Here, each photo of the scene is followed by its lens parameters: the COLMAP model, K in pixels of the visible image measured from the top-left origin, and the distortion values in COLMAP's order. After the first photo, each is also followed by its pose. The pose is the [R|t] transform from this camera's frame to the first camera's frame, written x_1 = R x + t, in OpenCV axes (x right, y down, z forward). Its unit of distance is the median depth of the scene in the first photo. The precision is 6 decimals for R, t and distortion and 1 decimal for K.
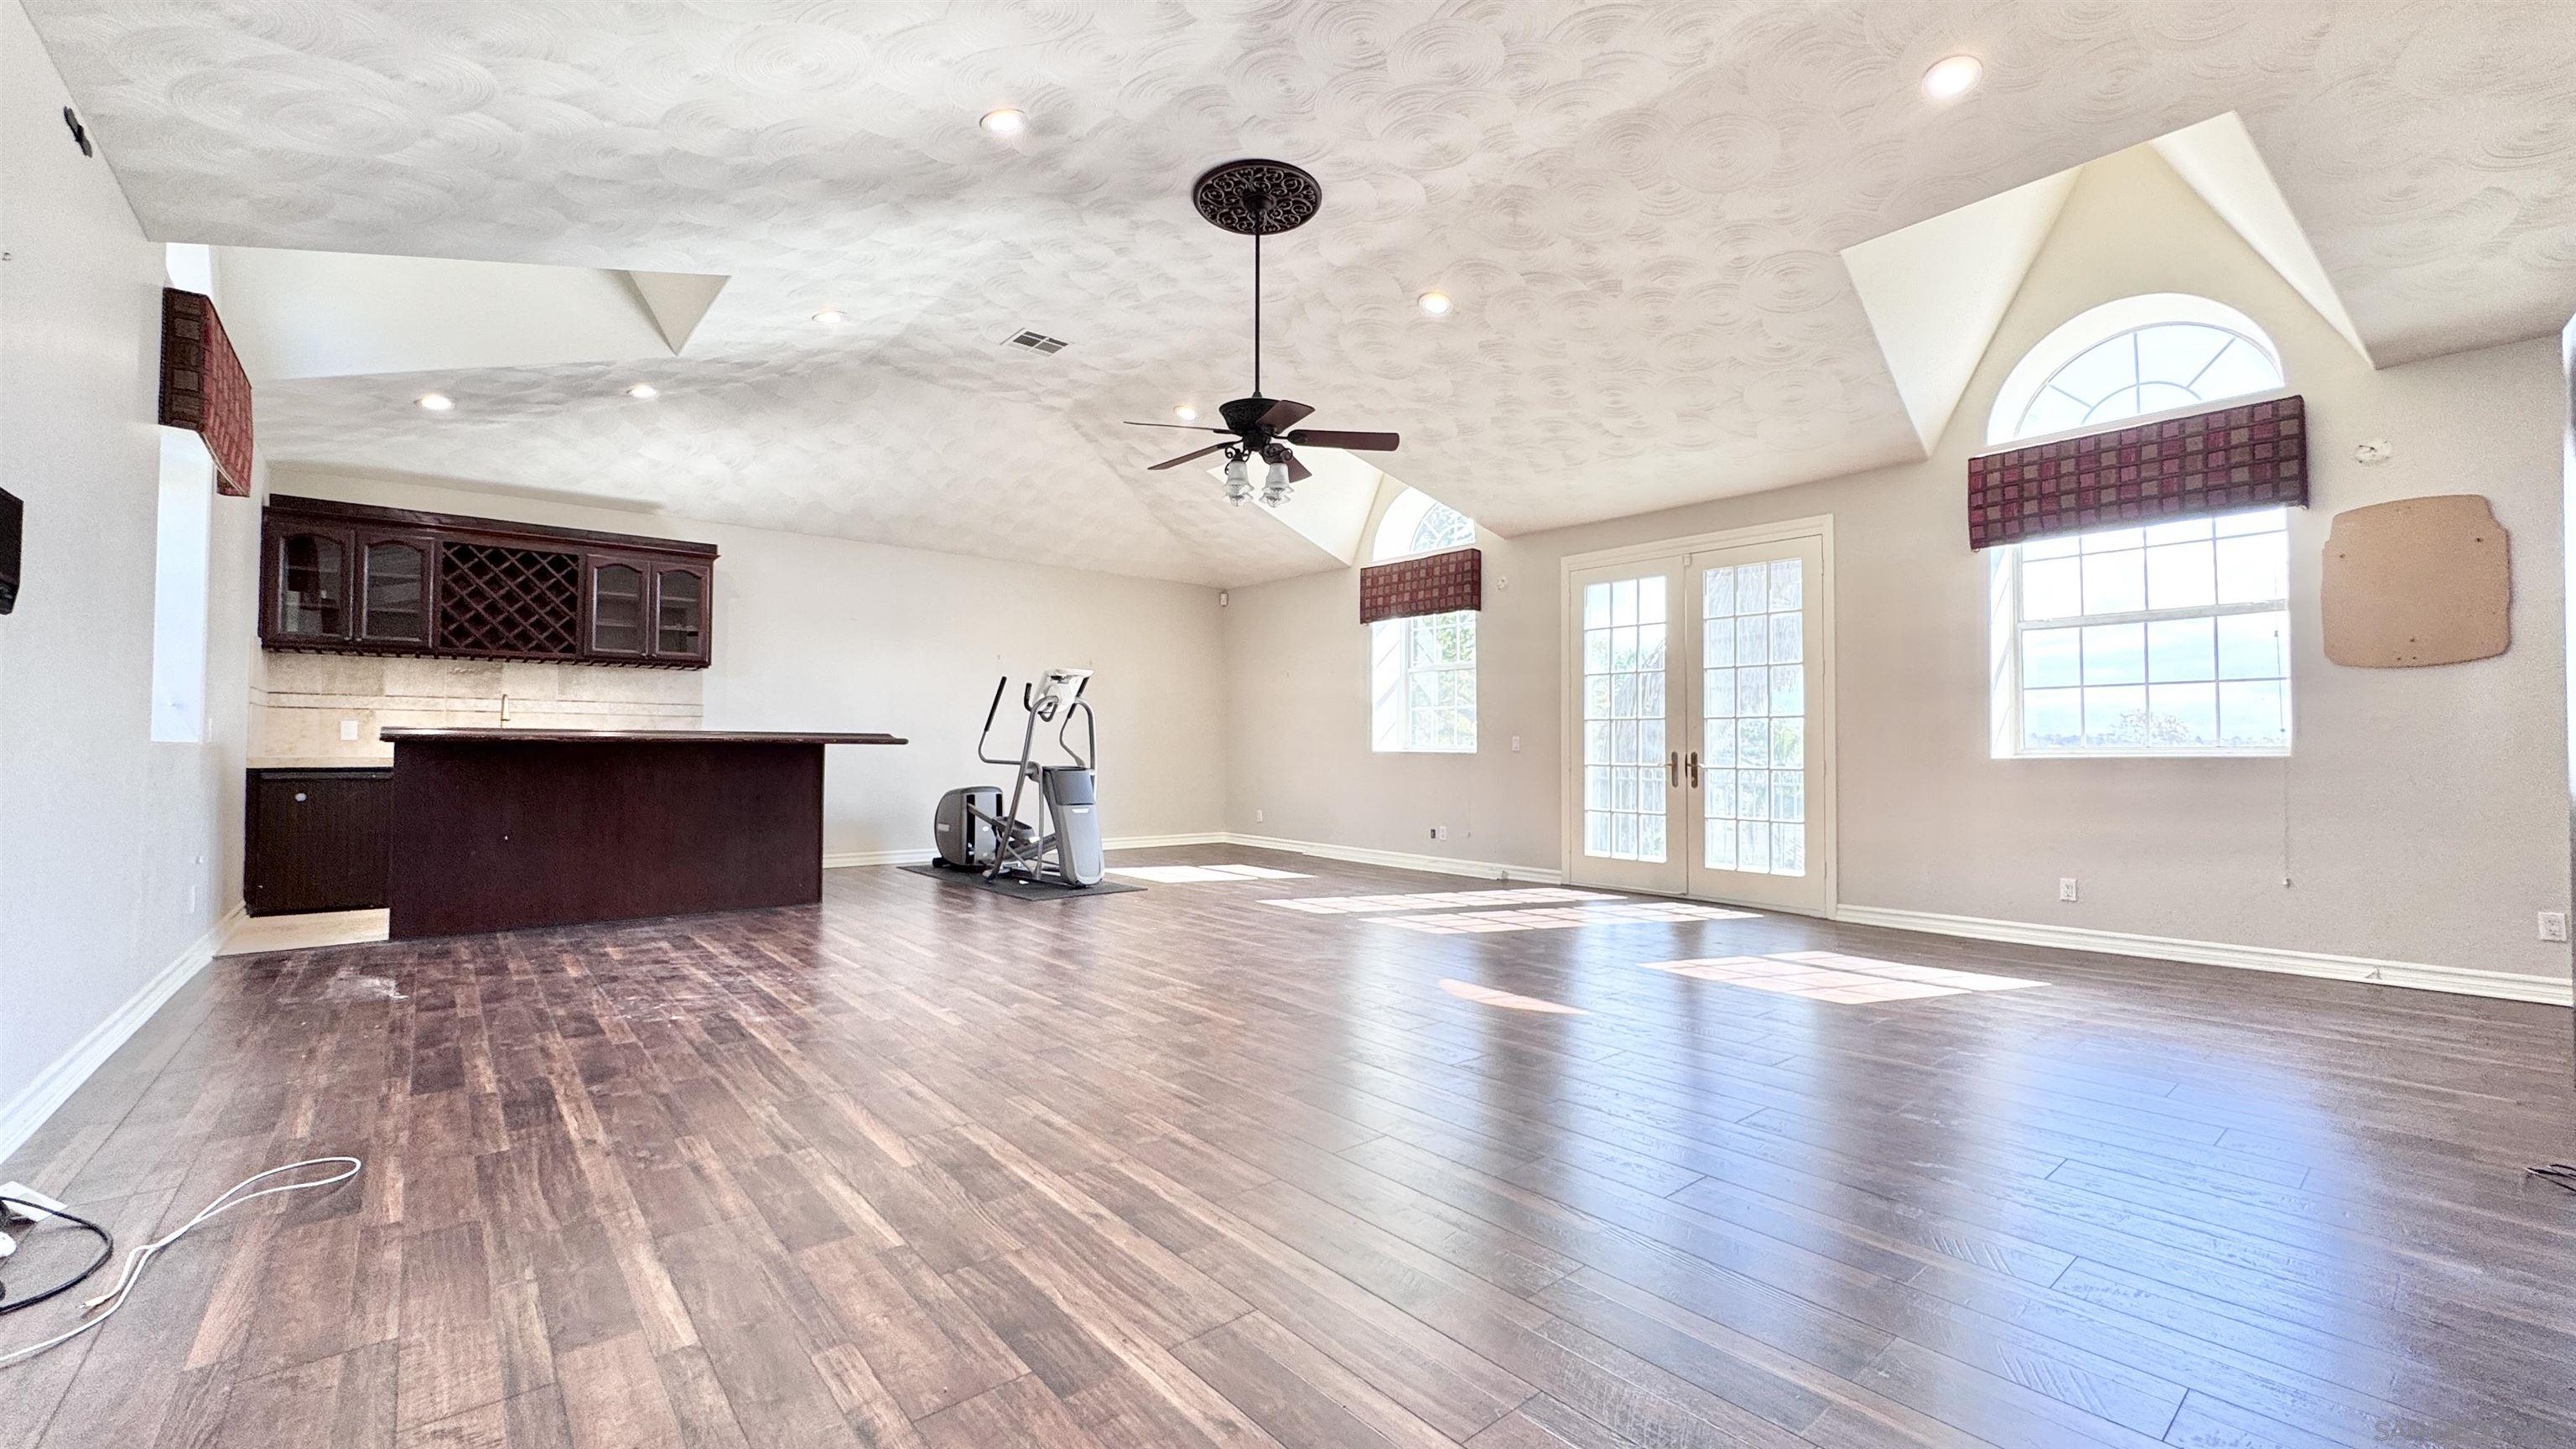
lens RADIAL K [[1039.5, 0, 1293.6], [0, 1039.5, 718.1], [0, 0, 1]] dist [-0.001538, -0.000271]
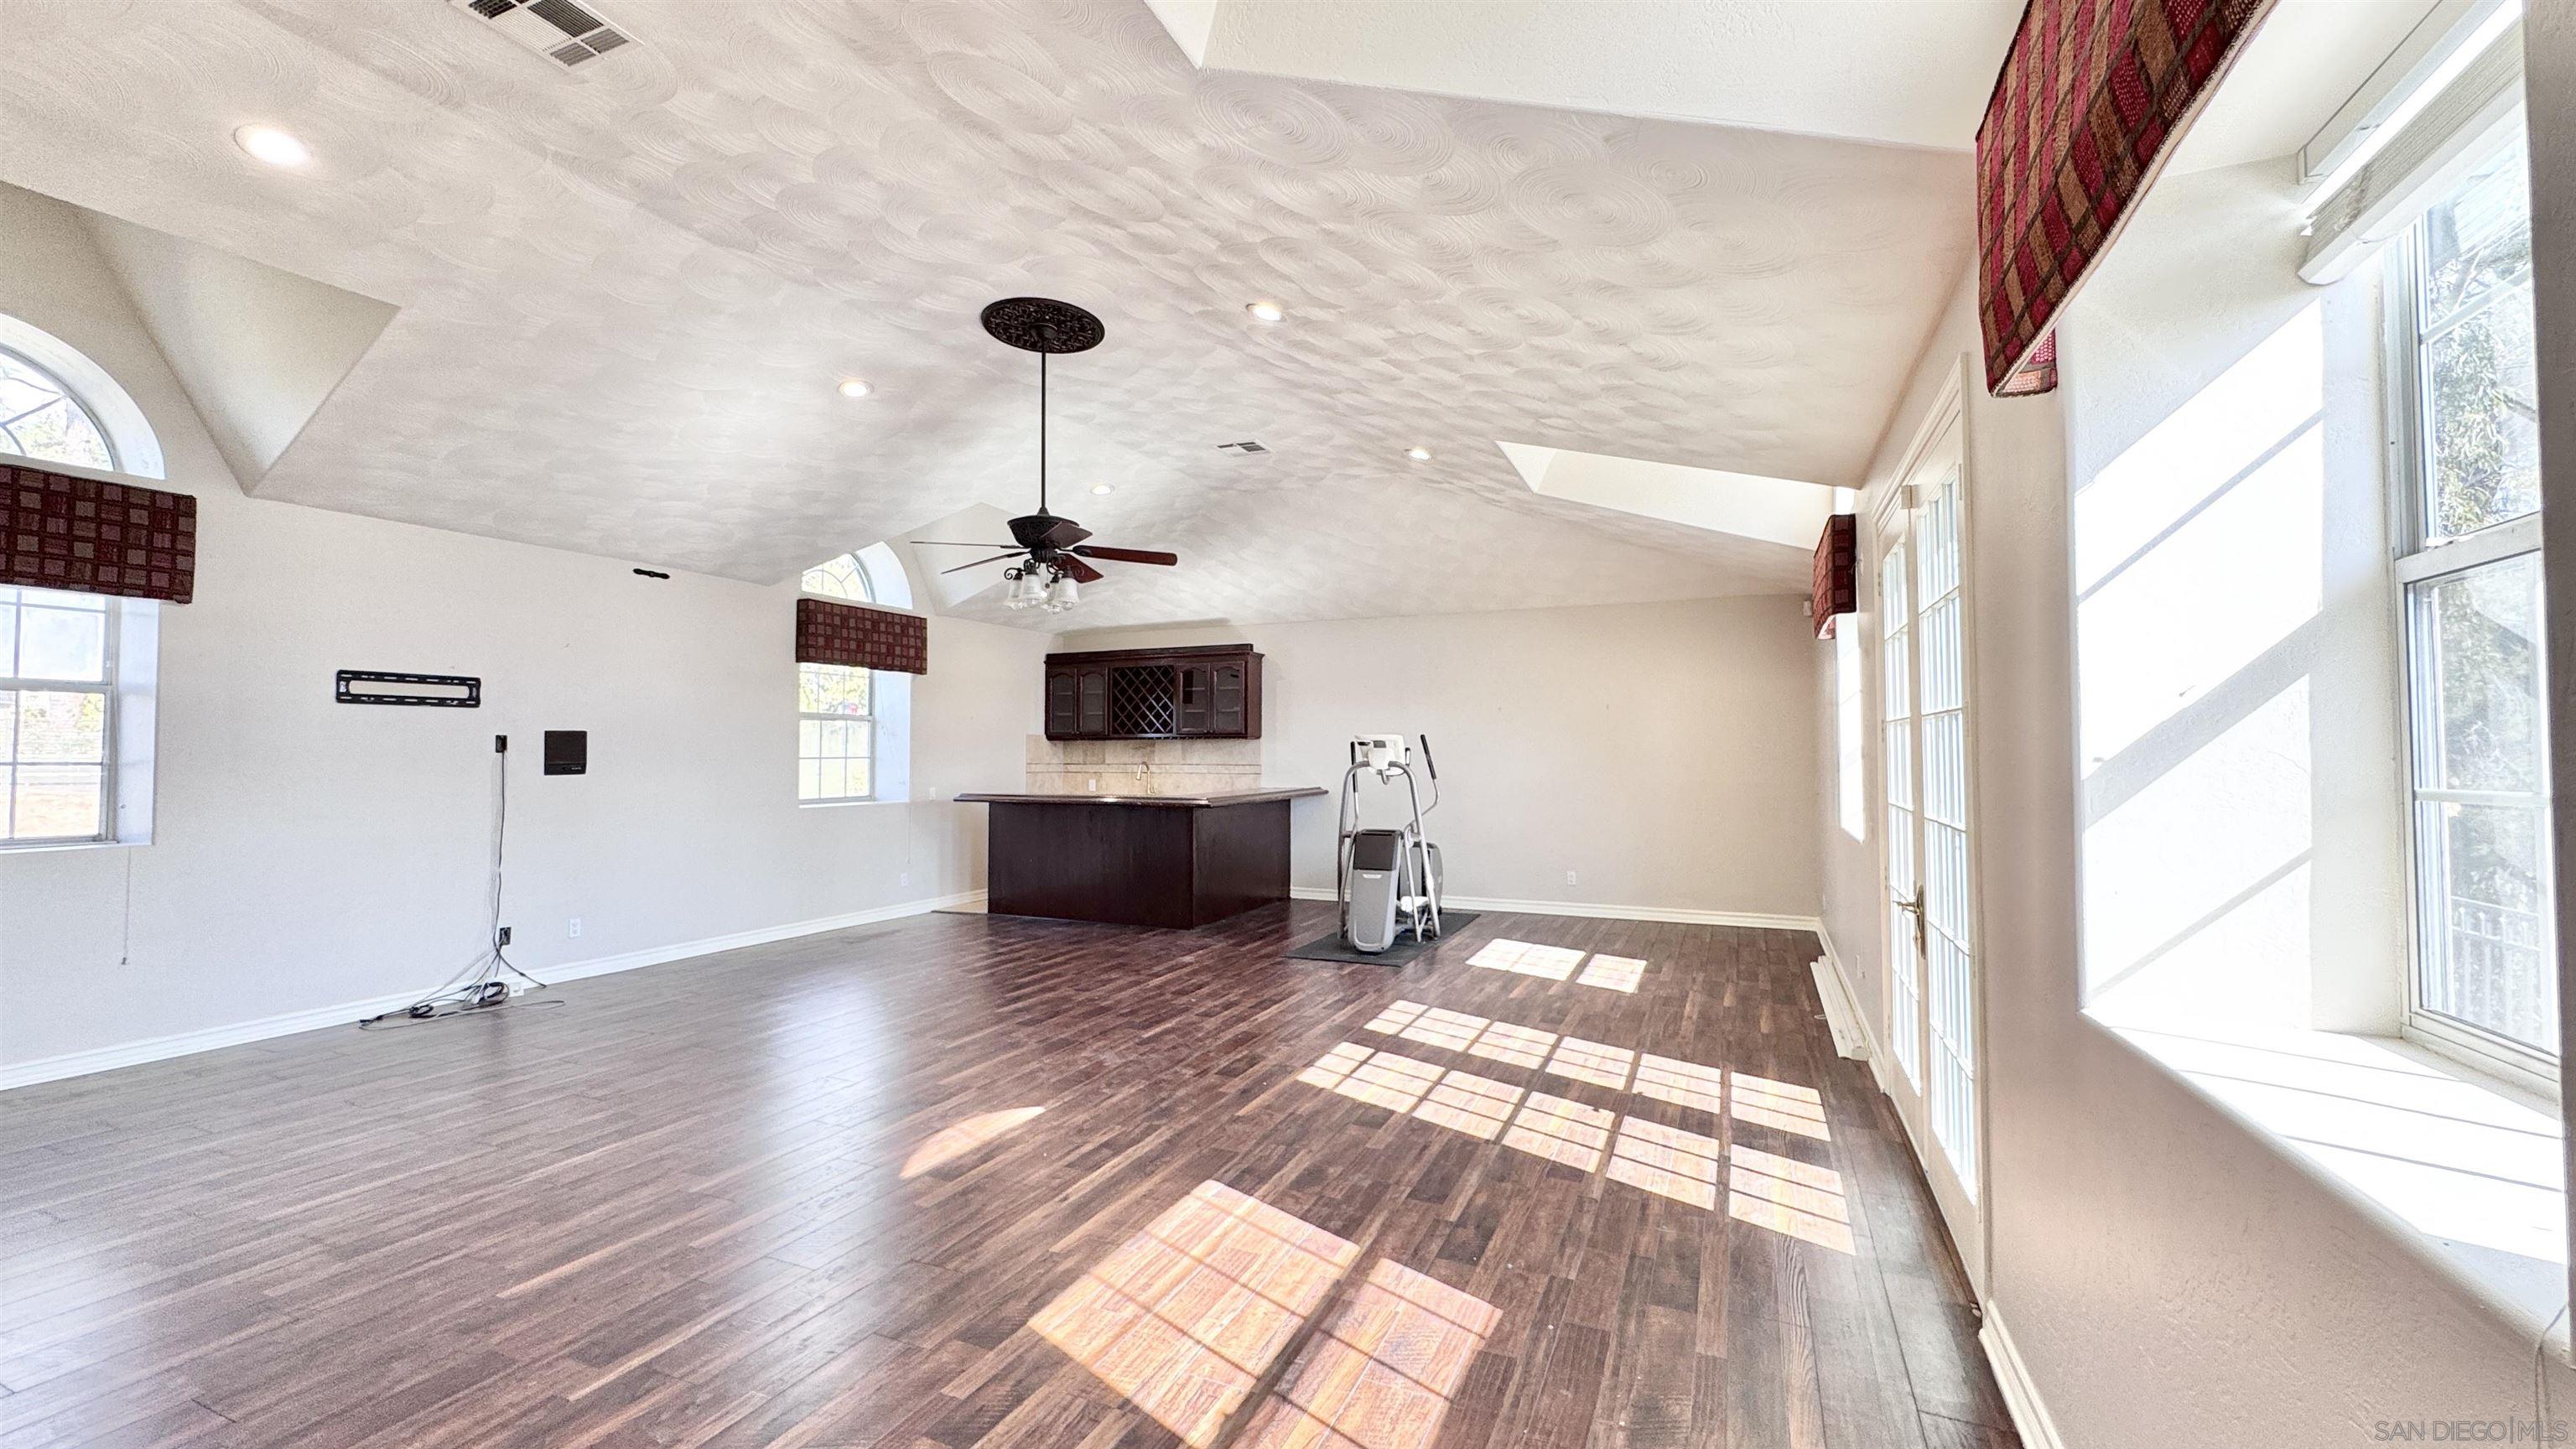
lens RADIAL K [[1039.5, 0, 1293.6], [0, 1039.5, 718.1], [0, 0, 1]] dist [-0.001538, -0.000271]
pose [[0.455668, -0.042137, -0.889152, 0.729729], [0.033571, 0.998982, -0.030137, -0.034325], [0.889516, -0.016117, 0.456619, 0.507628]]
